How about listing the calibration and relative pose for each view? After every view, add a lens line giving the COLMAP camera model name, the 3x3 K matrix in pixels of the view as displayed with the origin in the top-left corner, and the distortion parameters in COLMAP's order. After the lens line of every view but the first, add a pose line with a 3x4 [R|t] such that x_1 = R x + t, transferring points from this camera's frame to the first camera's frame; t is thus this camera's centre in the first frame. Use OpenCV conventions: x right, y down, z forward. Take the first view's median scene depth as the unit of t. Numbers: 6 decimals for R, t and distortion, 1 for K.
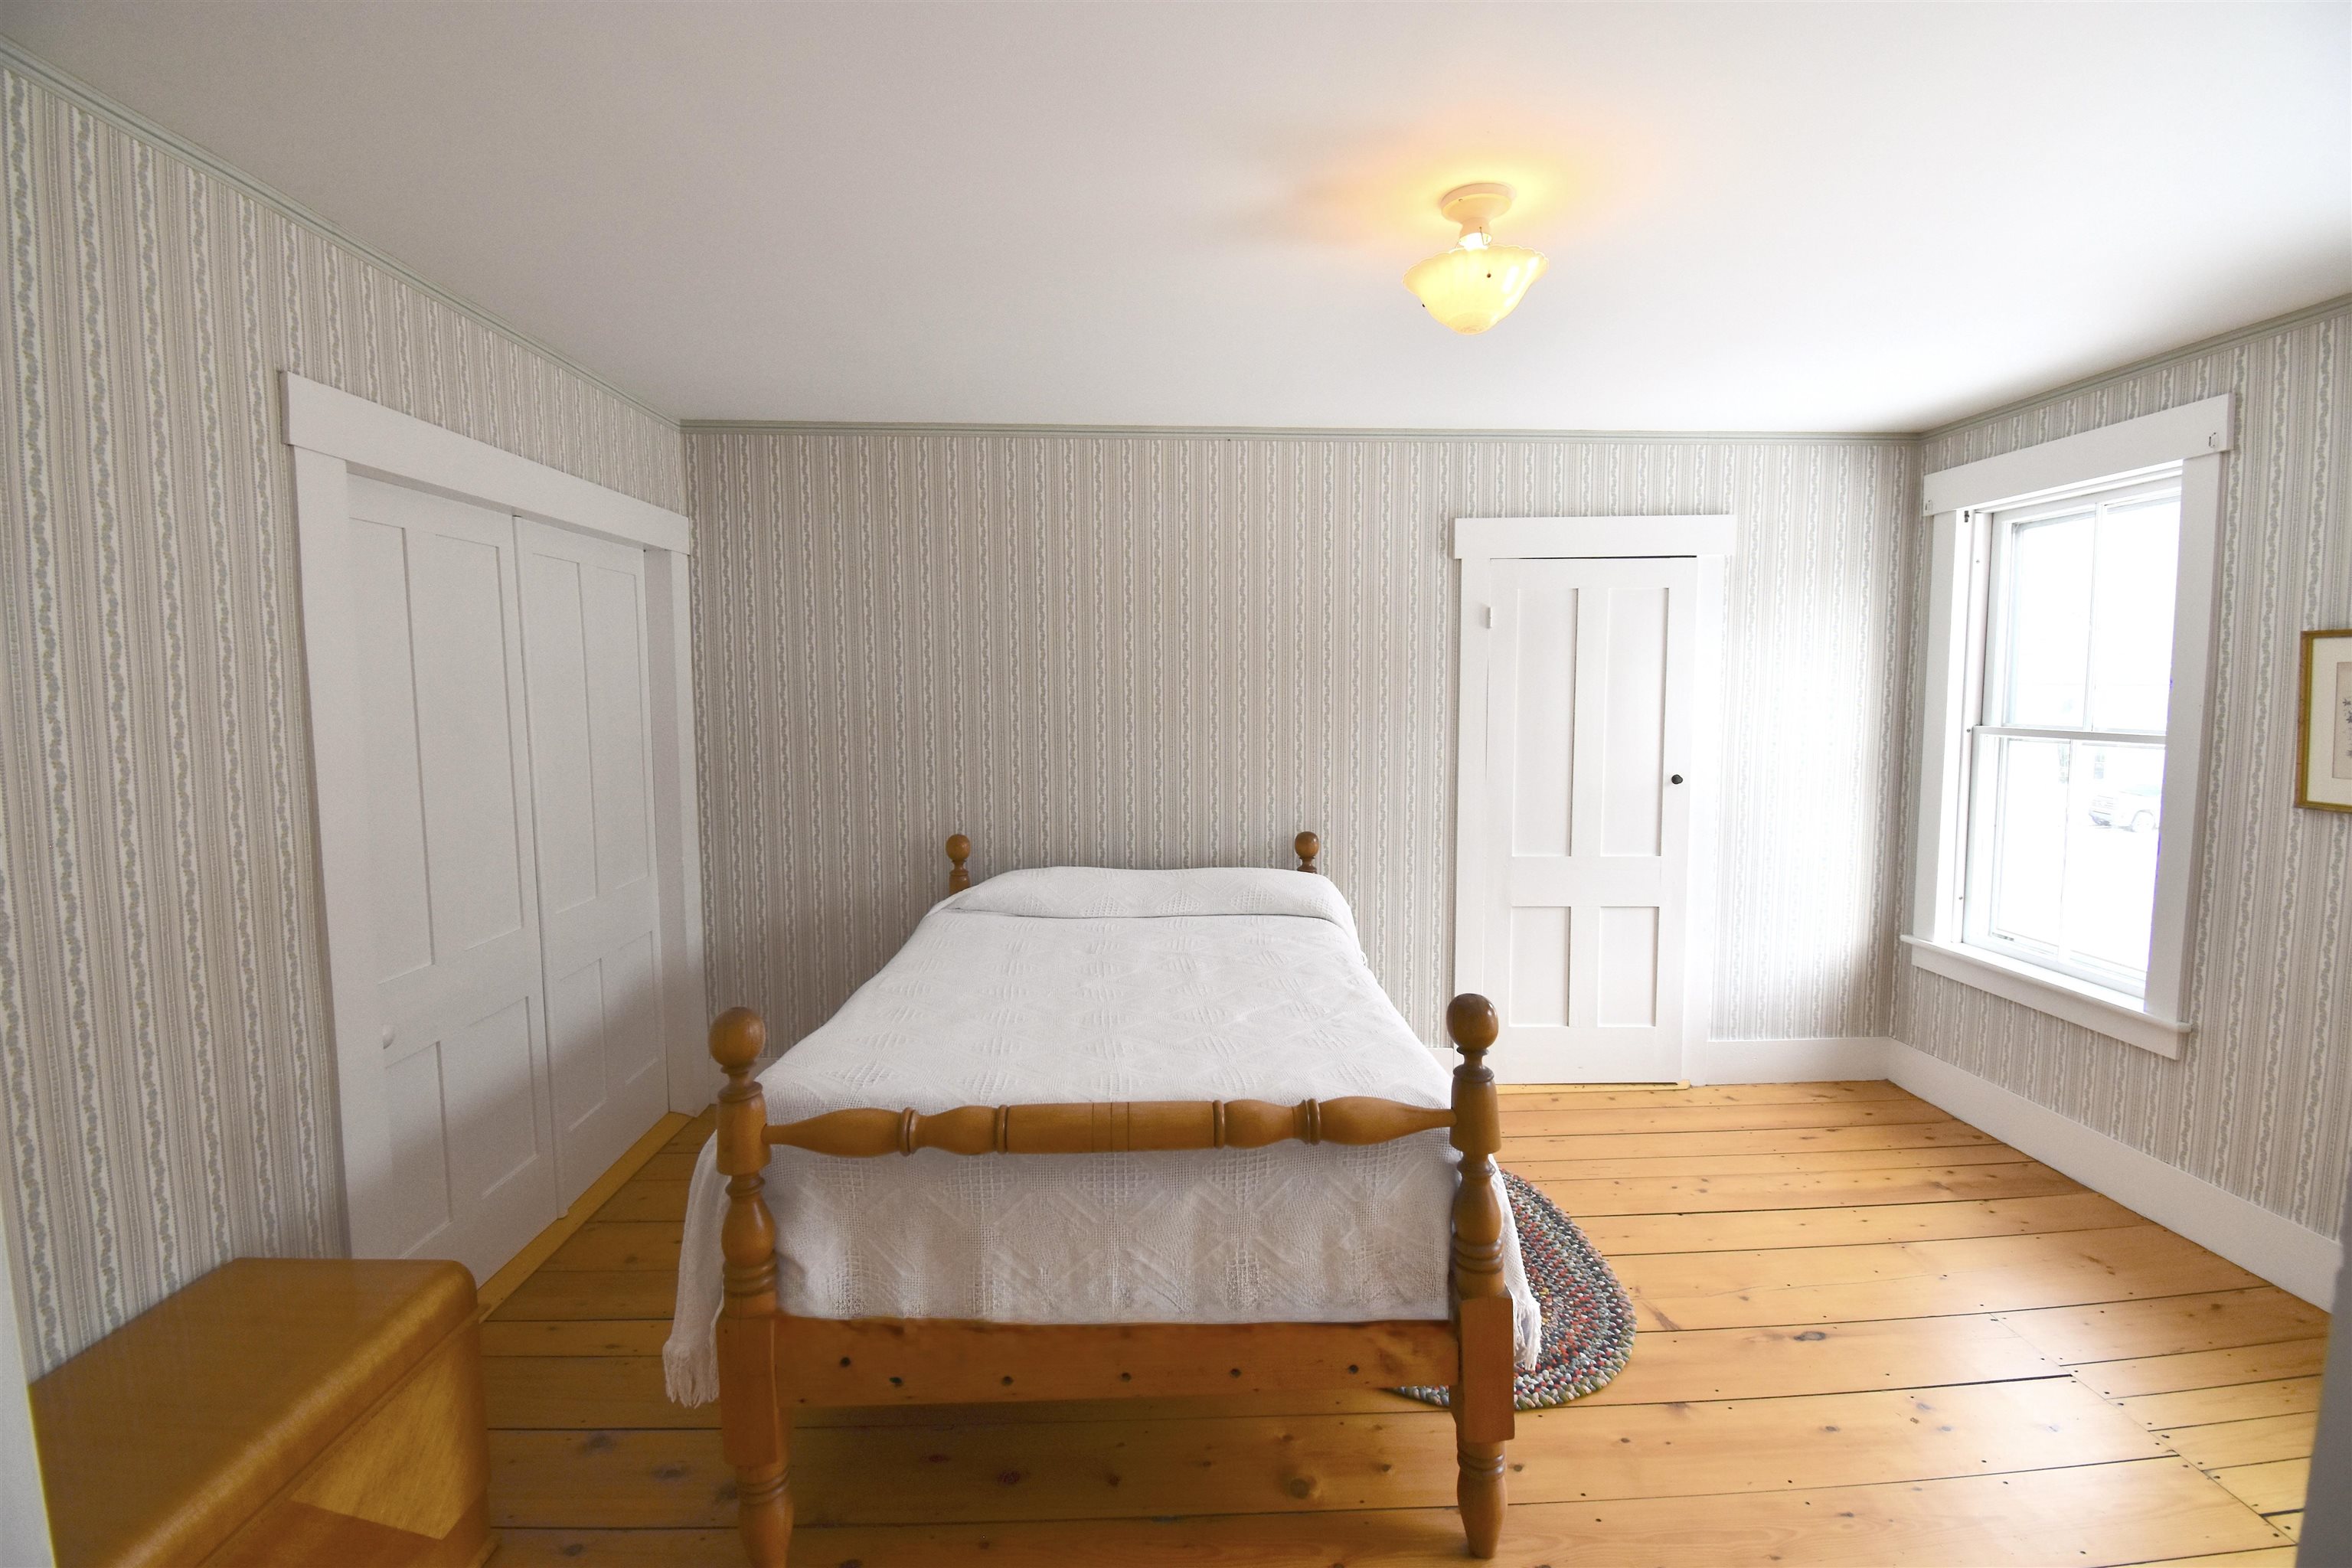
lens RADIAL K [[1031.1, 0, 1176.0], [0, 1031.1, 784.0], [0, 0, 1]] dist [0.021932, -0.025907]
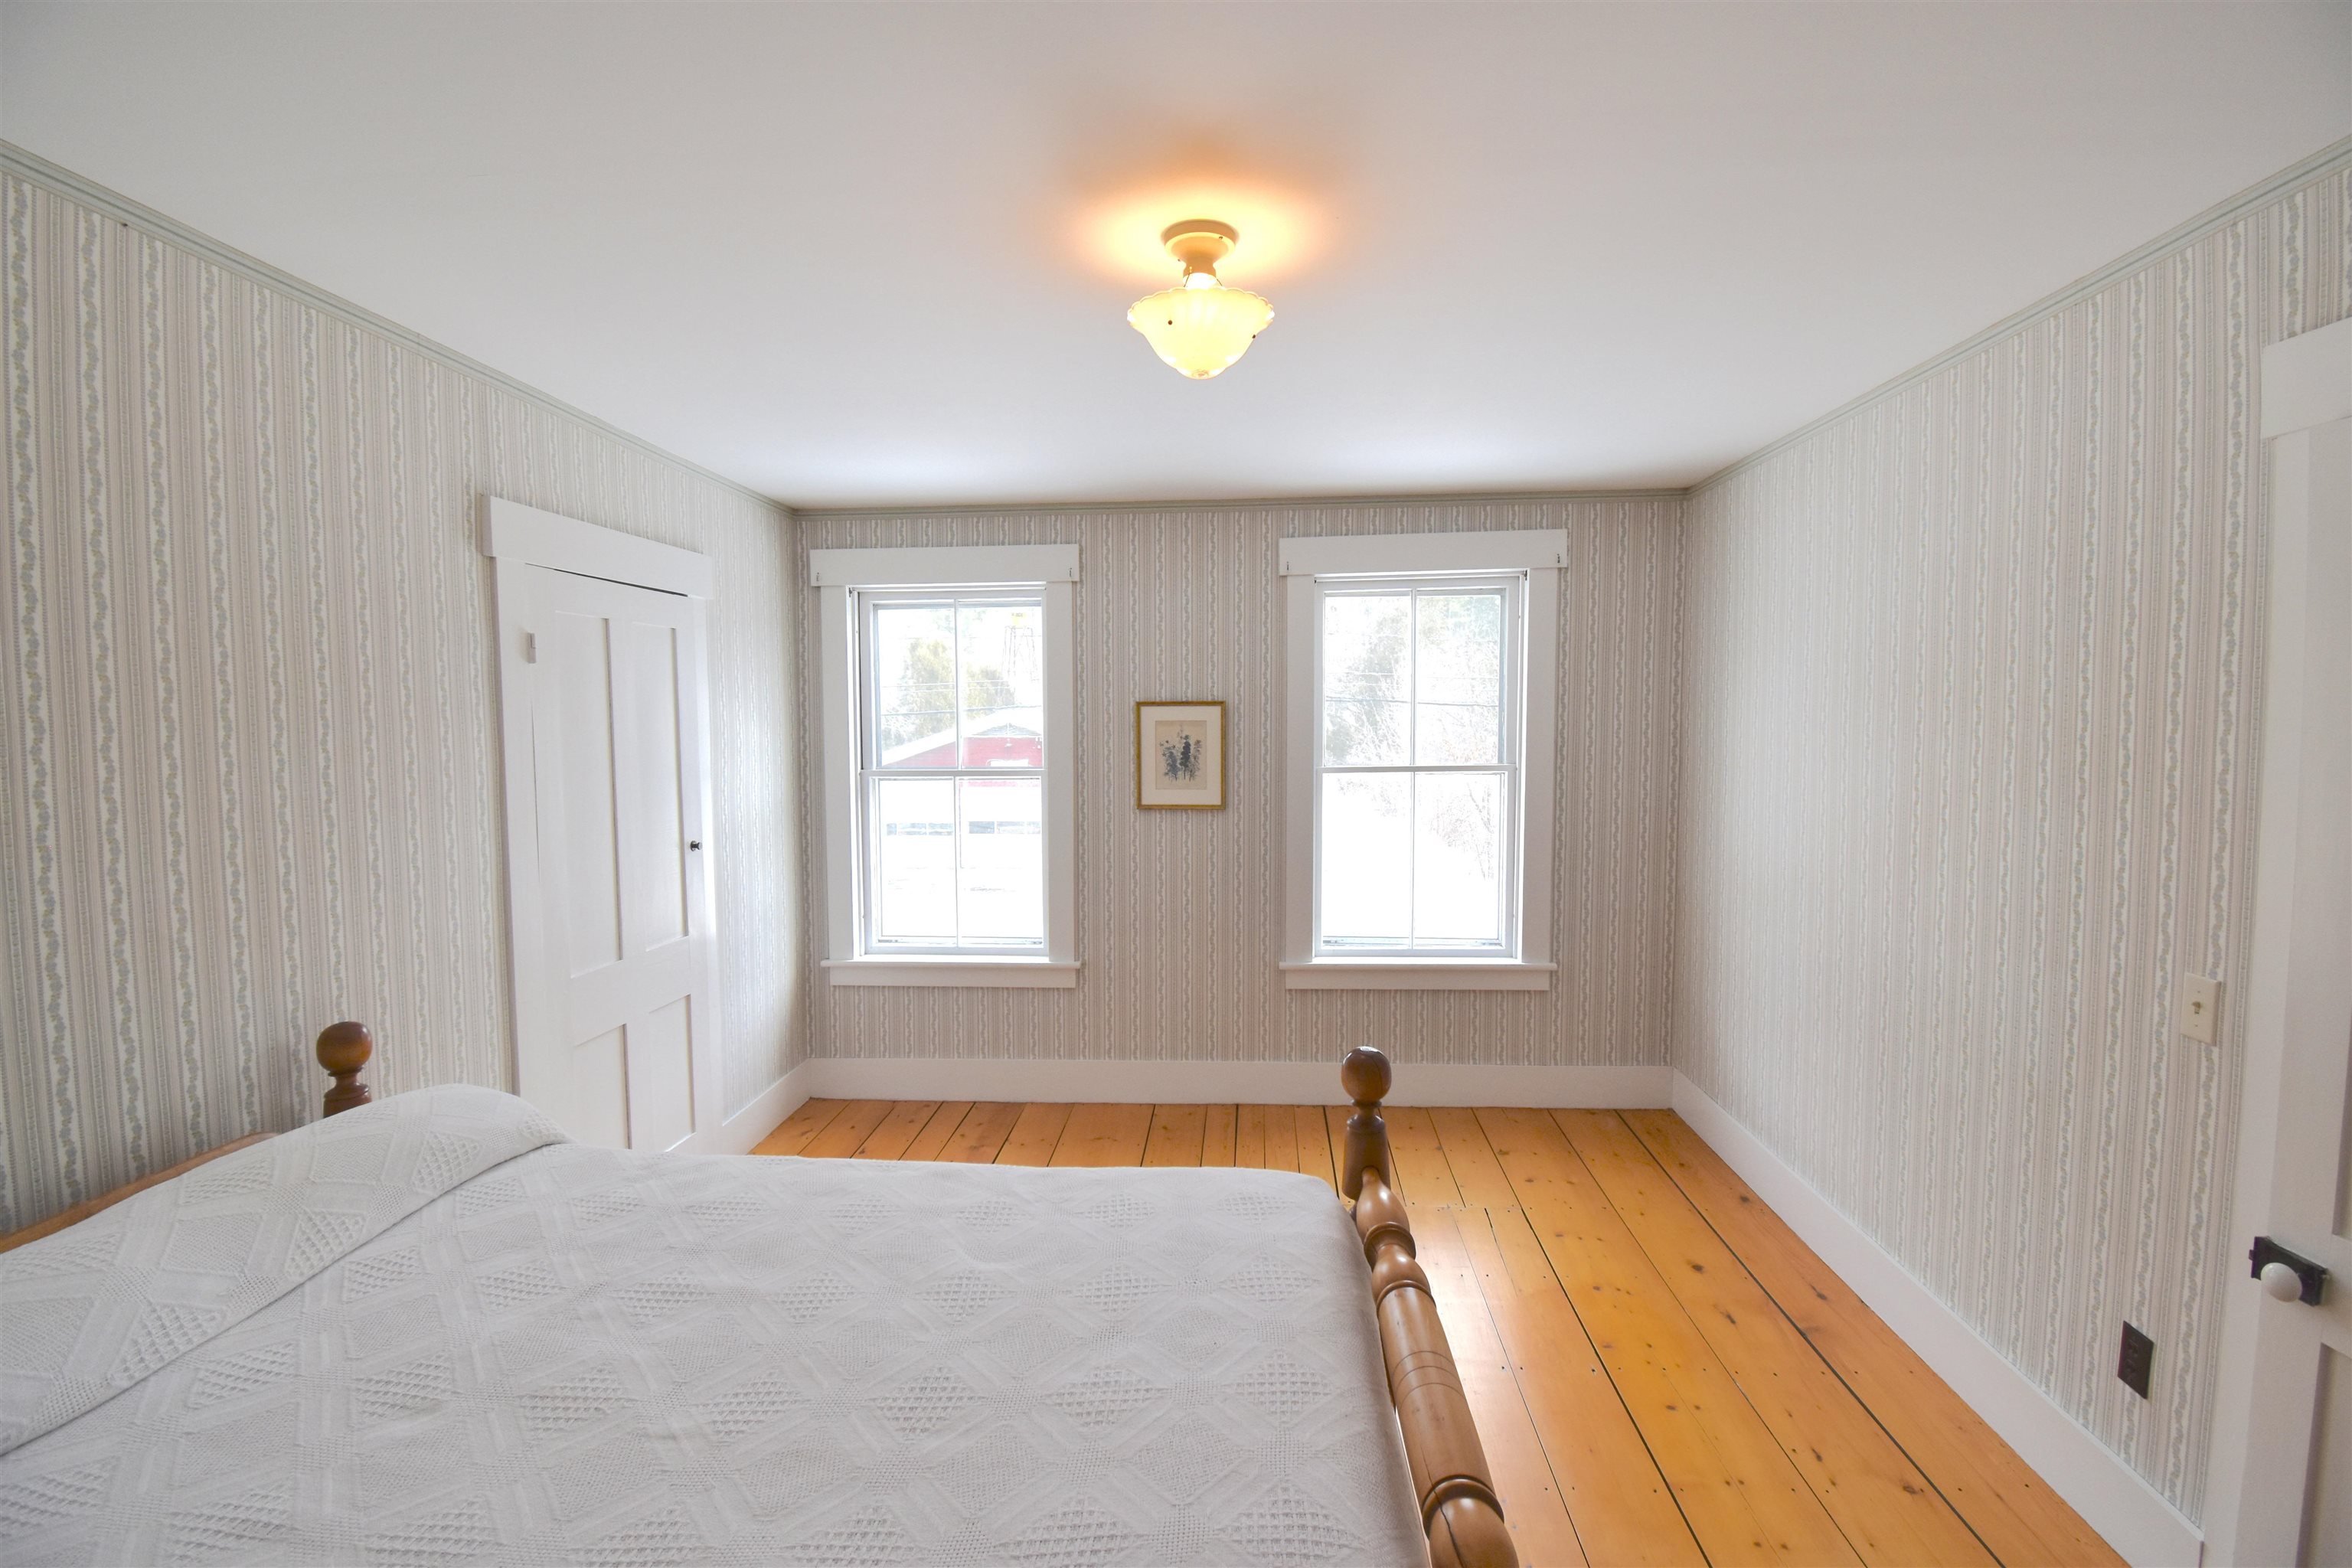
lens RADIAL K [[1028.9, 0, 1169.3], [0, 1028.9, 782.0], [0, 0, 1]] dist [0.029594, -0.030751]
pose [[0.114458, -0.057087, 0.991786, -0.371264], [0.097652, 0.994159, 0.045954, -0.064206], [-0.988617, 0.091590, 0.119364, 0.528724]]
